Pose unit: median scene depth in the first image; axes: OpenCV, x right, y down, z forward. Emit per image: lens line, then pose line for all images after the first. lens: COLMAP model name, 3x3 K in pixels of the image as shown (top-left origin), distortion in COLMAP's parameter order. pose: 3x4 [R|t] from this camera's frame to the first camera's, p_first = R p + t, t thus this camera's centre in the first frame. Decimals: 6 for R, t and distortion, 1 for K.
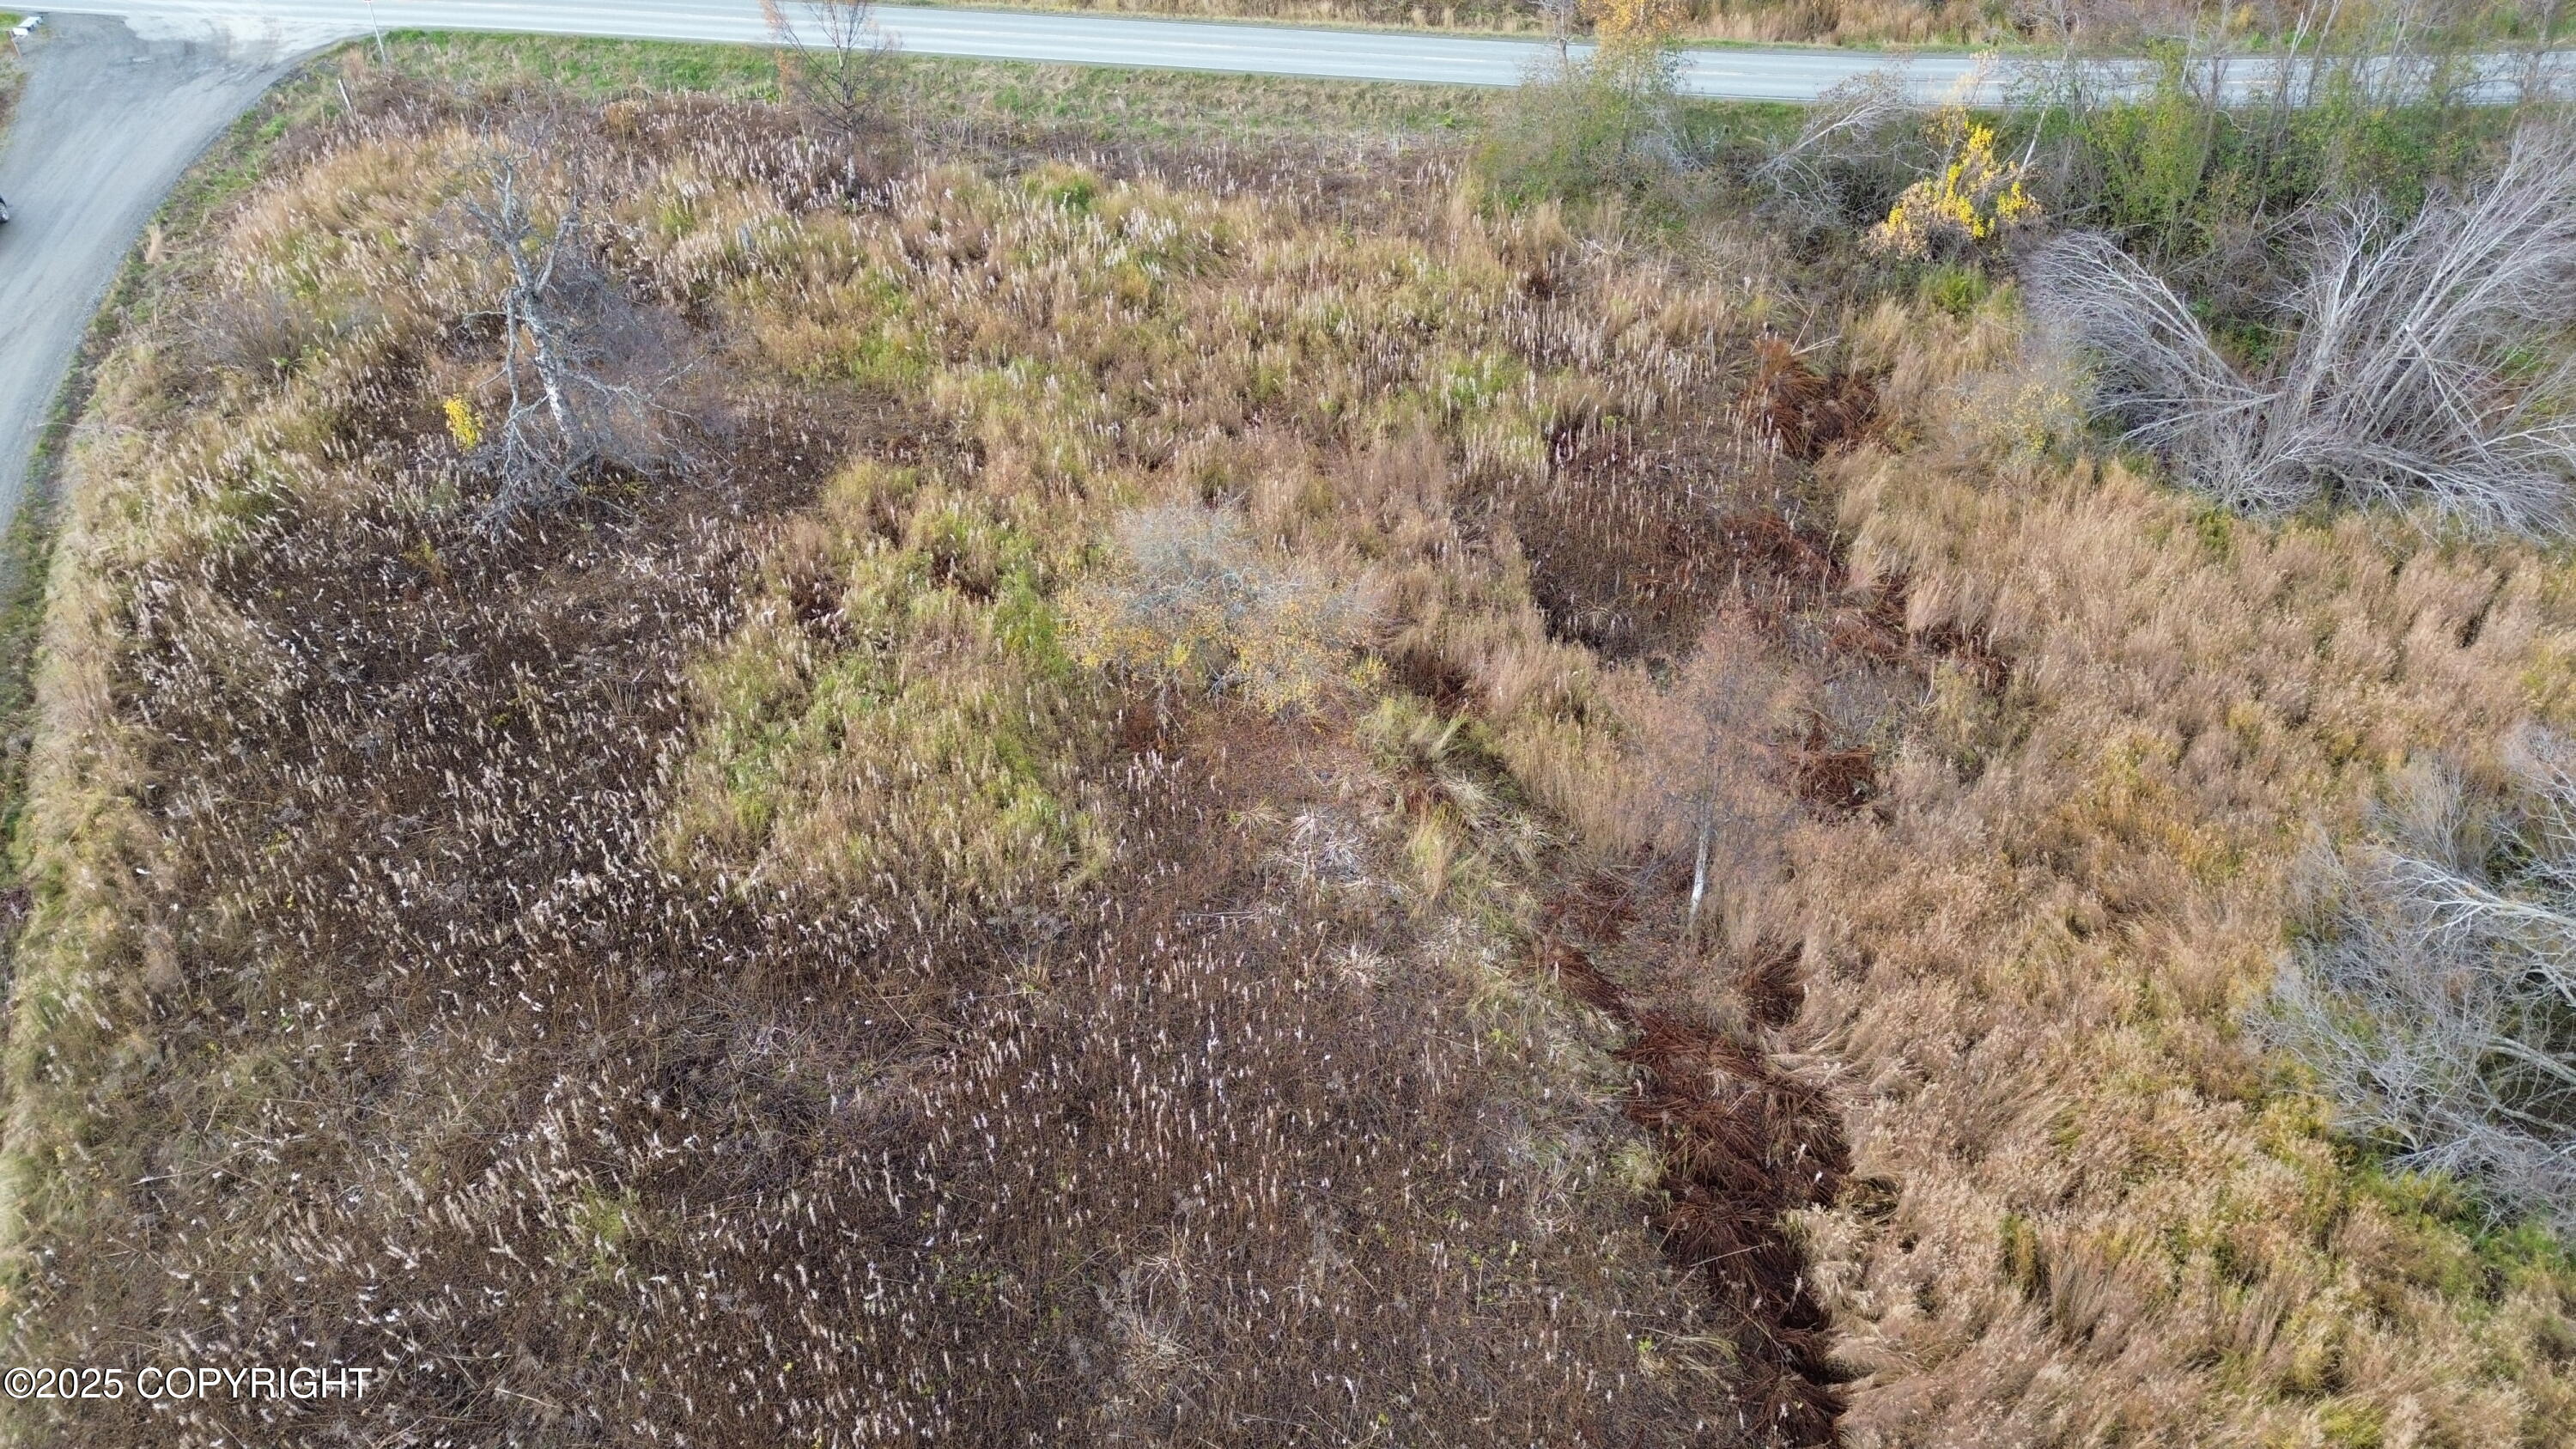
lens RADIAL K [[1808.1, 0, 1294.8], [0, 1808.1, 731.1], [0, 0, 1]] dist [0.079428, -0.079043]
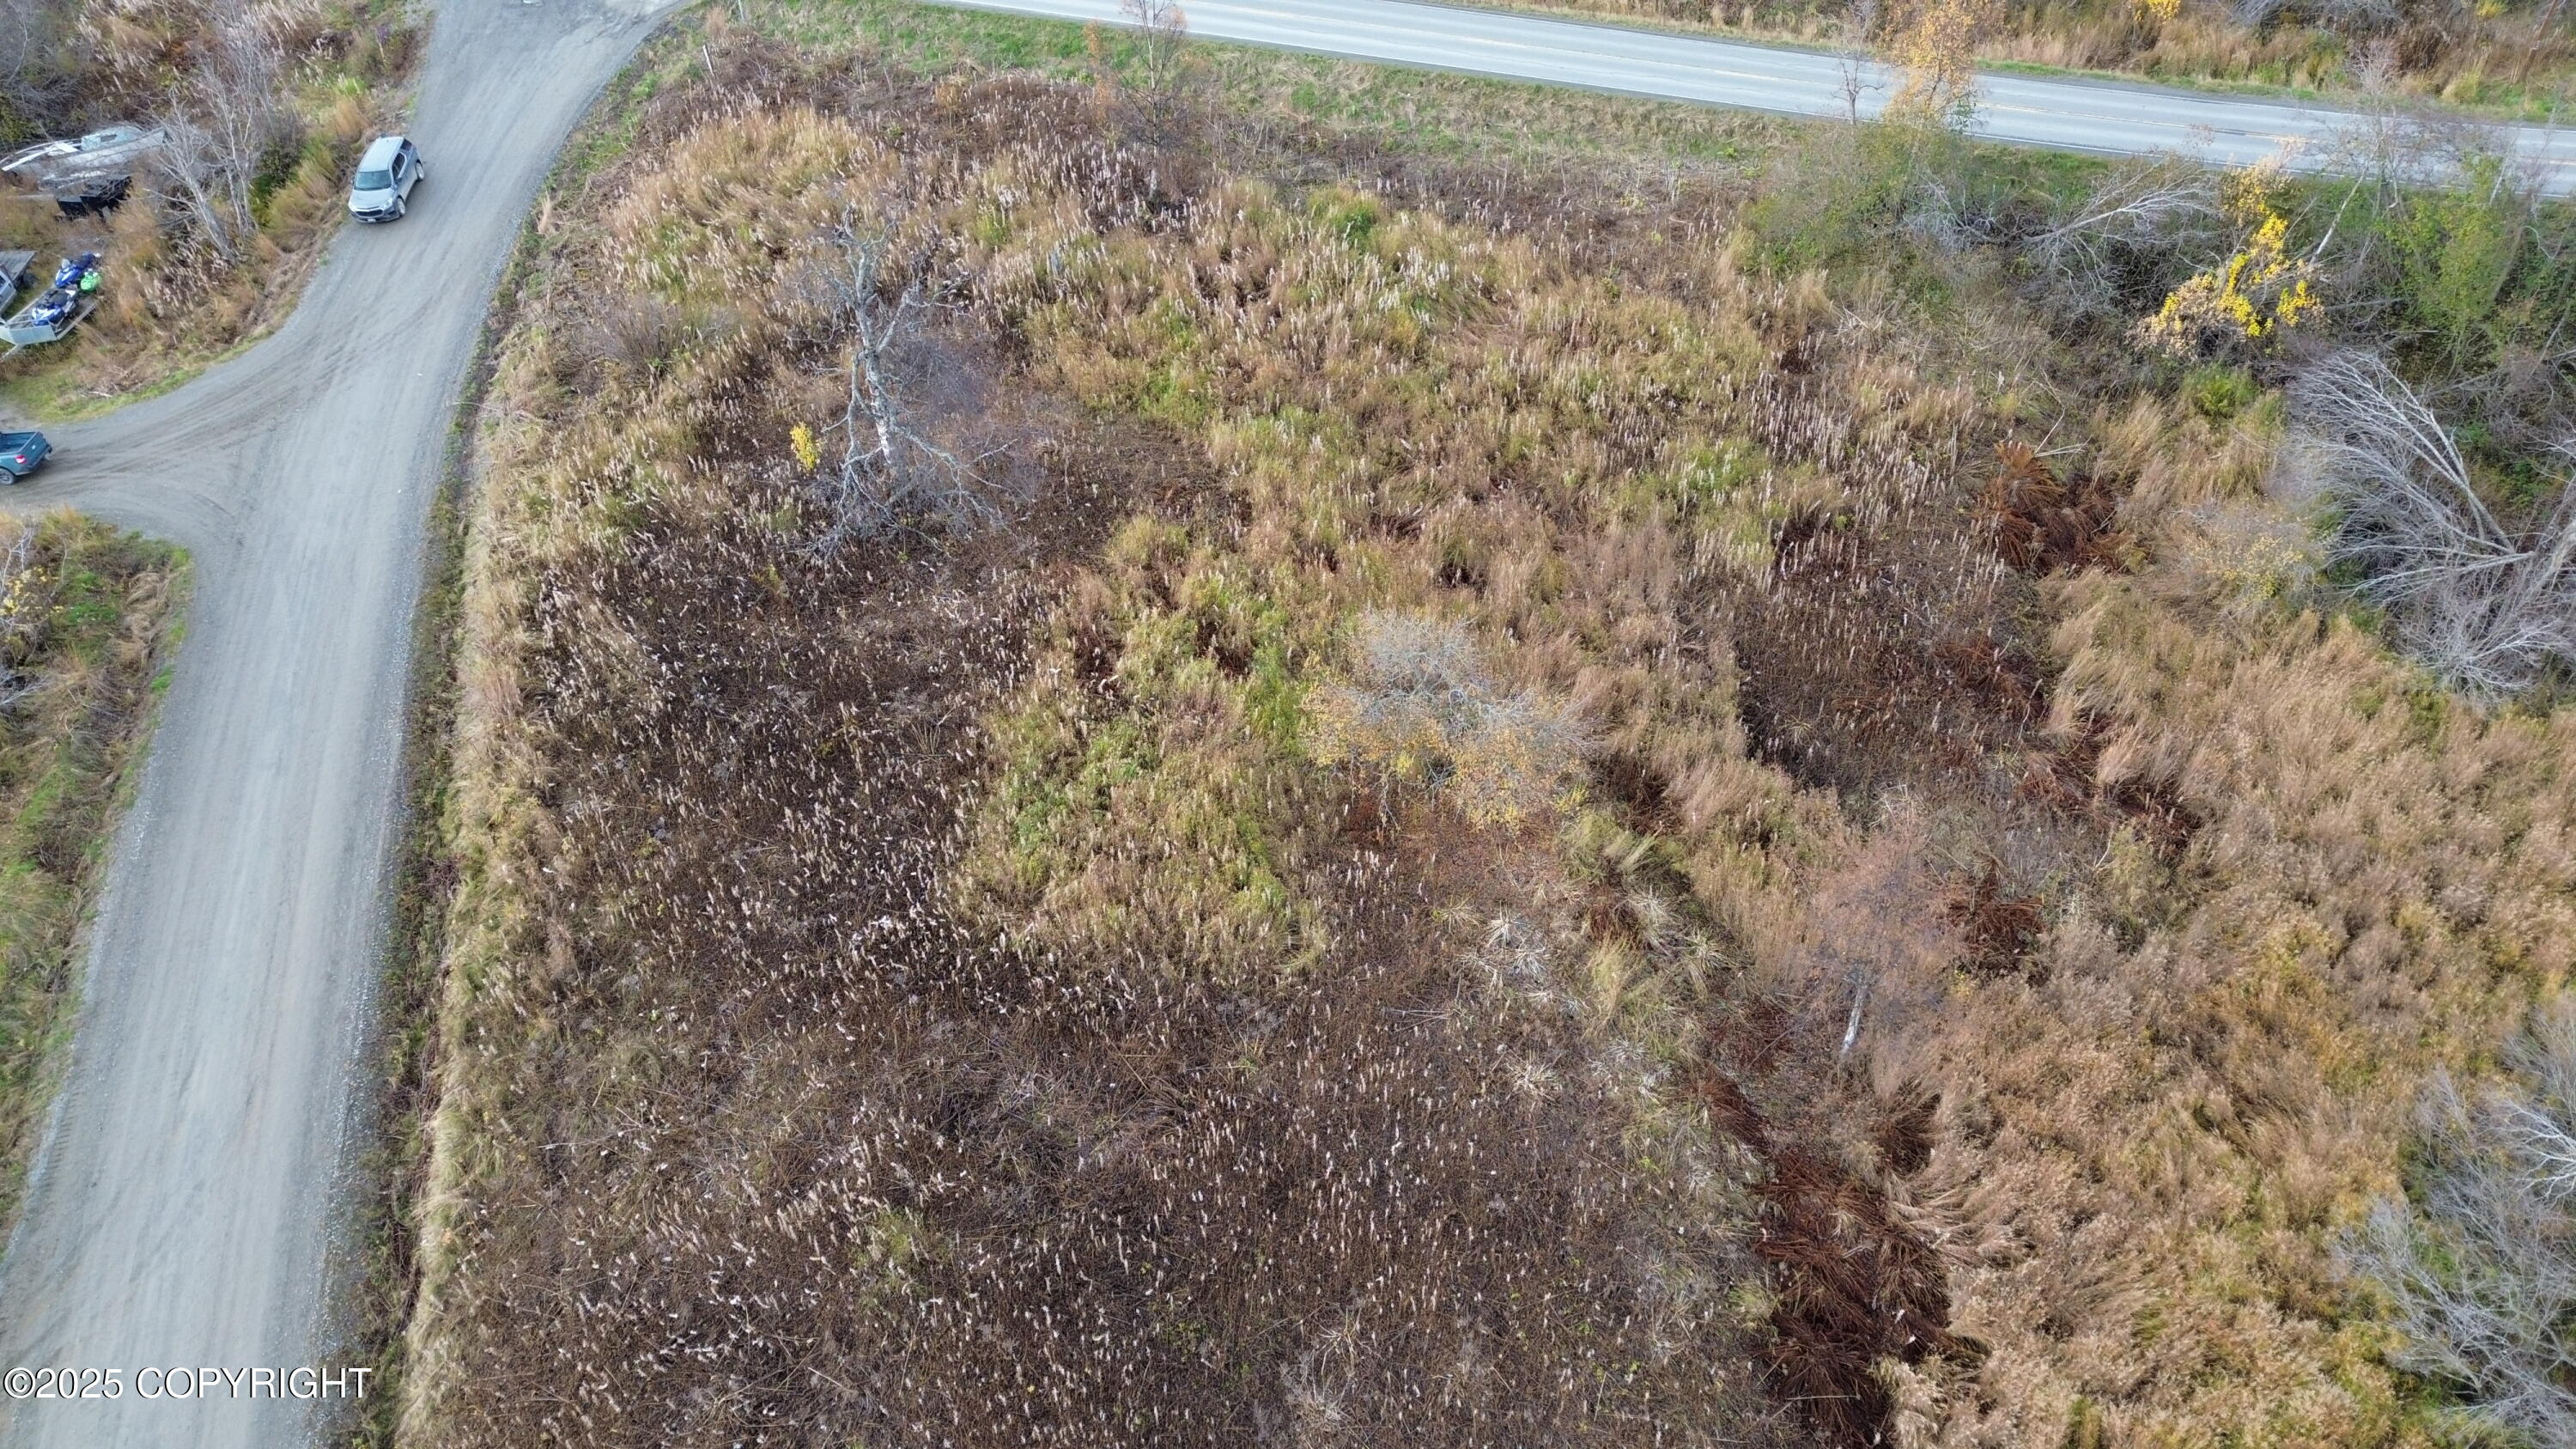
lens RADIAL K [[1808.1, 0, 1294.8], [0, 1808.1, 731.1], [0, 0, 1]] dist [0.079428, -0.079043]
pose [[0.987096, 0.107969, -0.118255, -0.000171], [-0.095389, 0.989637, 0.107331, -0.152955], [0.128618, -0.094666, 0.987165, -0.101945]]
